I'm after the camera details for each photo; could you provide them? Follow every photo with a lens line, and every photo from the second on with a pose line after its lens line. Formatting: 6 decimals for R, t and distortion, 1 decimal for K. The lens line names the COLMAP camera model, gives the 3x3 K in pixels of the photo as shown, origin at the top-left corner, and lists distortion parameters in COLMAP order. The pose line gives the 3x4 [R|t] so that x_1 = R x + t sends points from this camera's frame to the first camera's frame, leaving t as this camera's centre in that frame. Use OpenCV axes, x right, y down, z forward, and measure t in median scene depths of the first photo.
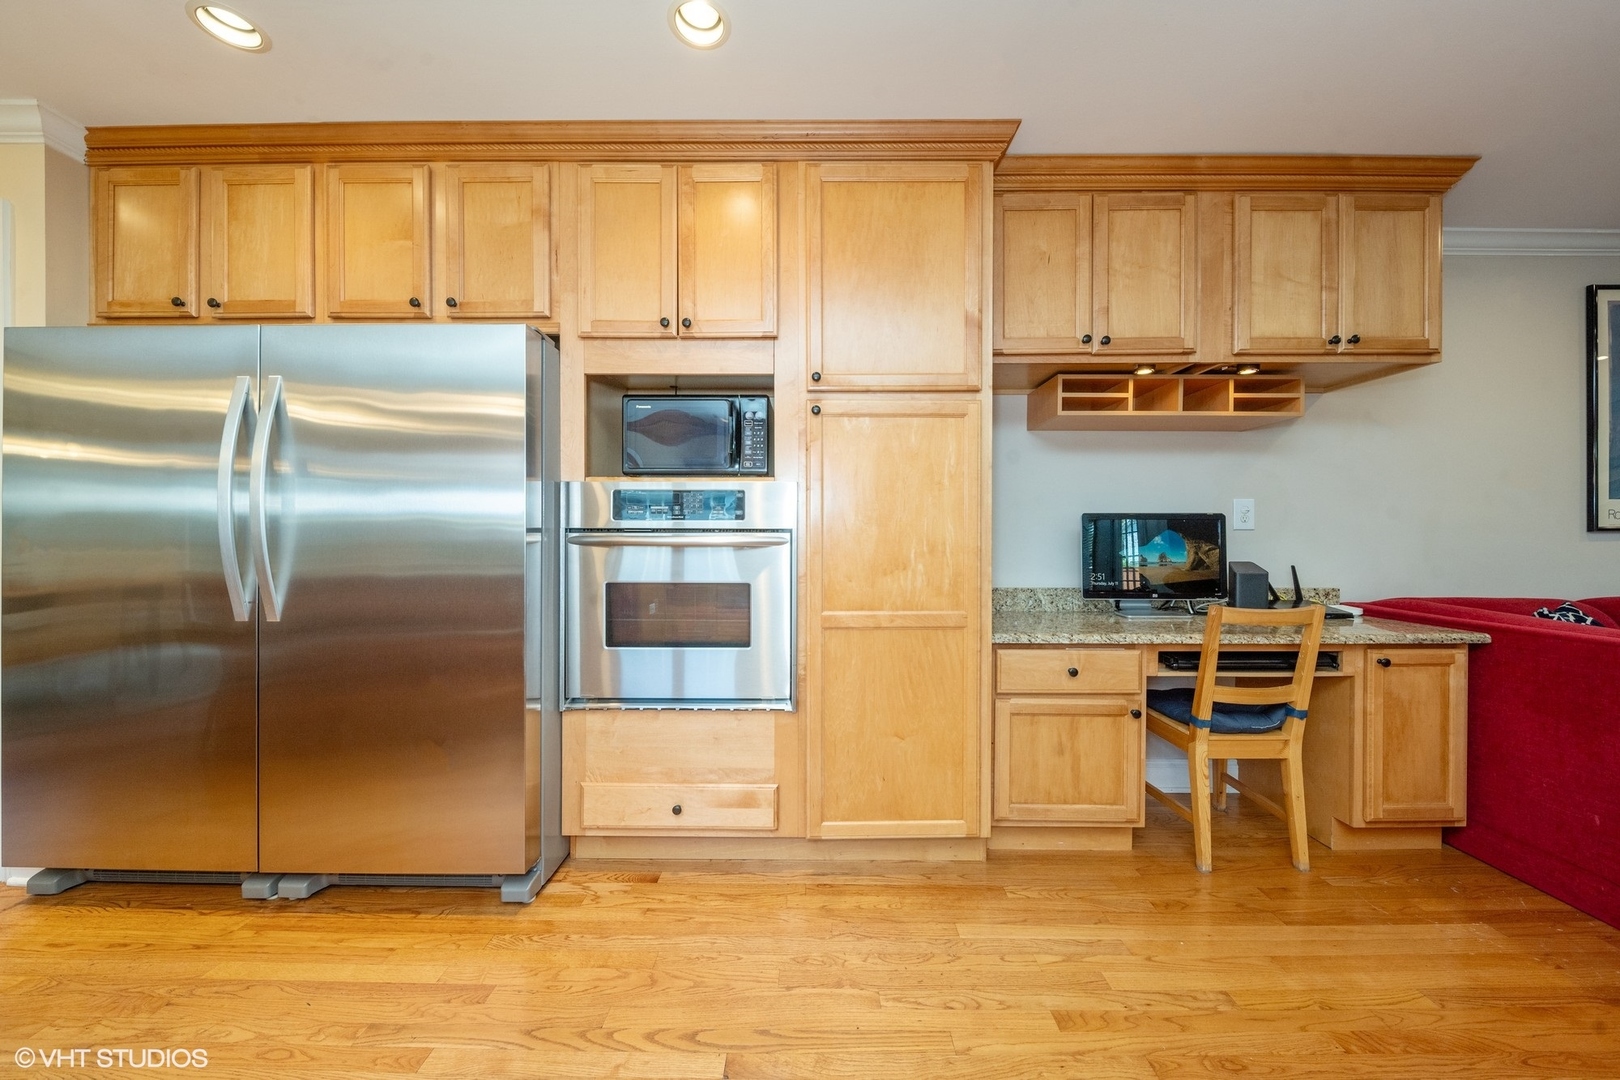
lens RADIAL K [[585.7, 0, 811.8], [0, 585.7, 541.0], [0, 0, 1]] dist [0.003076, -0.001342]
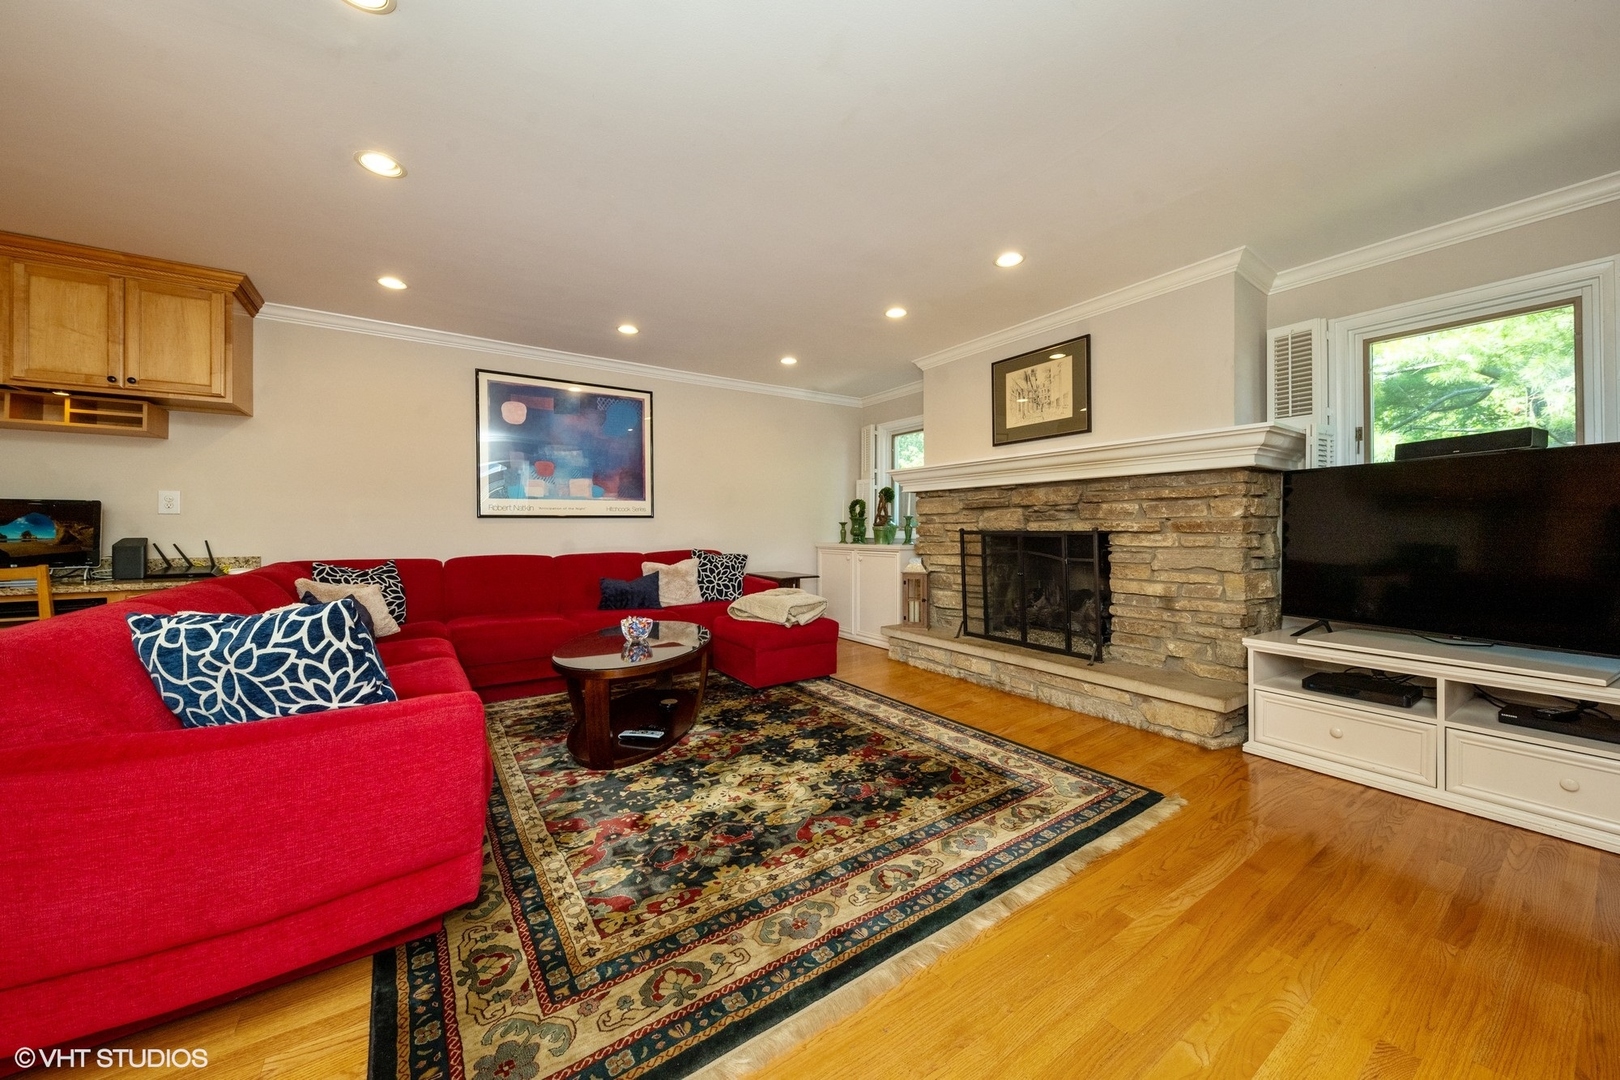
lens RADIAL K [[585.7, 0, 802.5], [0, 585.7, 525.0], [0, 0, 1]] dist [0.003076, -0.001342]
pose [[0.821544, 0.000005, 0.570145, 1.435335], [0.006725, 0.999930, -0.009699, 0.034955], [-0.570105, 0.011803, 0.821487, -1.101010]]
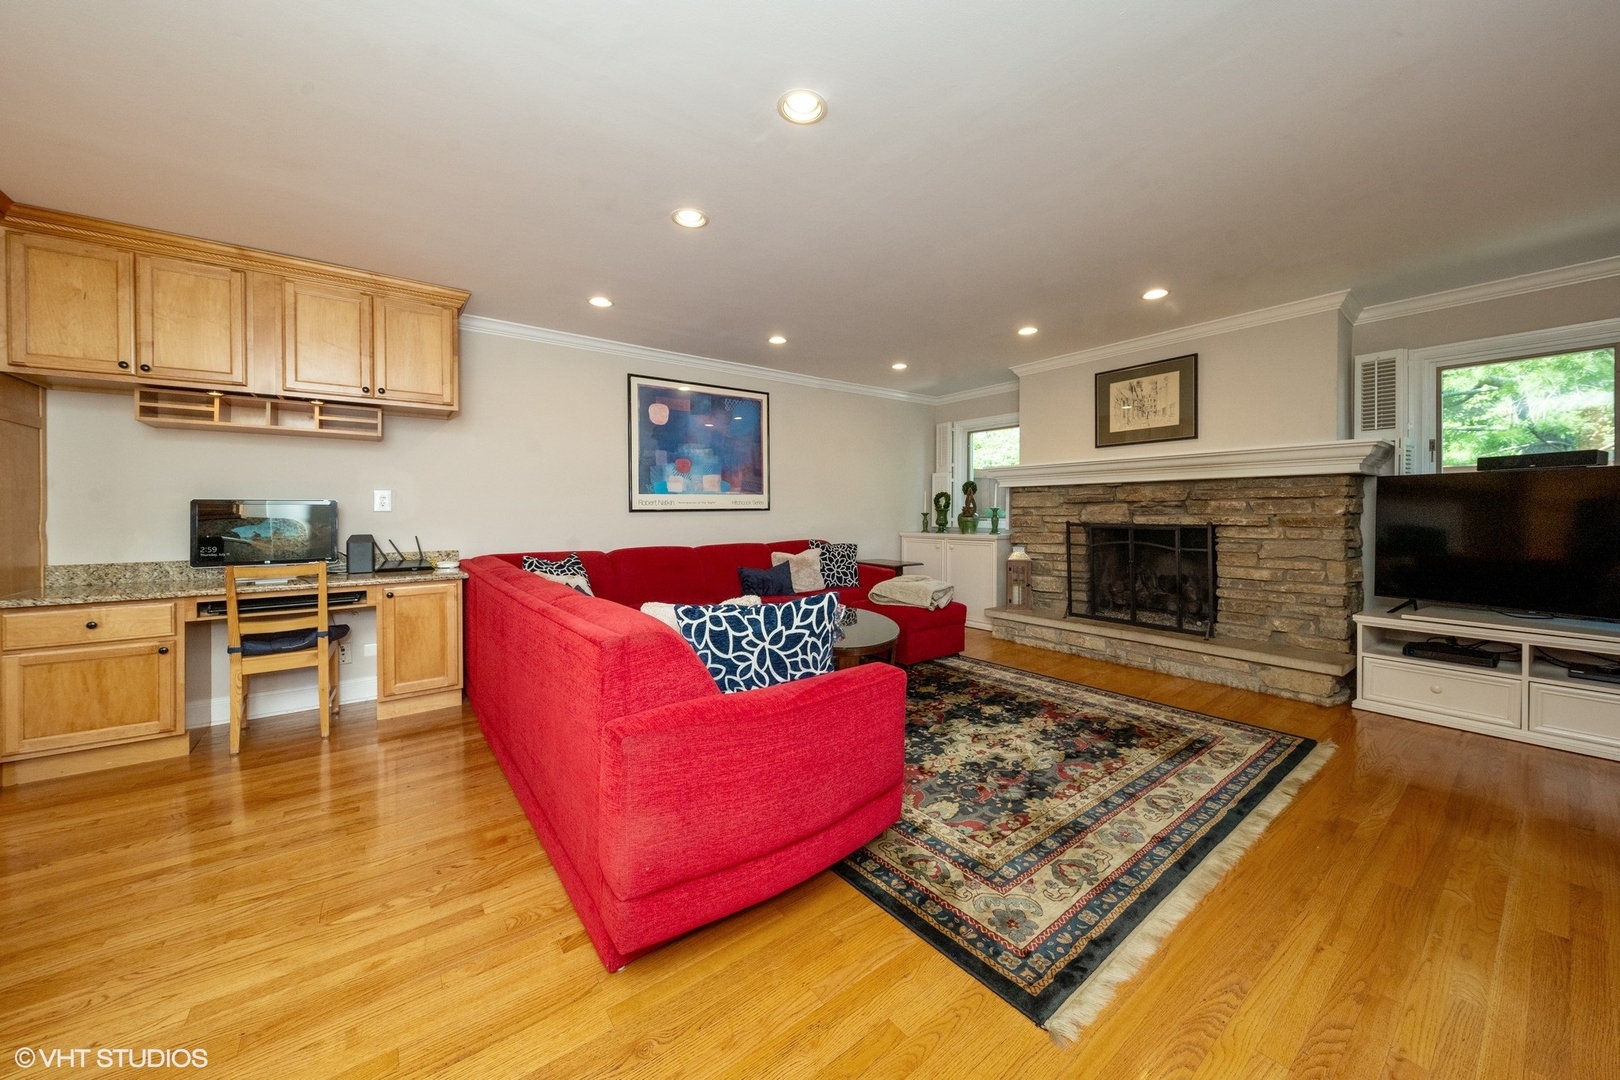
lens RADIAL K [[585.7, 0, 822.1], [0, 585.7, 517.3], [0, 0, 1]] dist [0.003076, -0.001342]
pose [[0.786250, -0.009719, 0.617832, 0.867512], [0.008325, 0.999952, 0.005135, -0.004705], [-0.617853, 0.001106, 0.786293, -0.944044]]
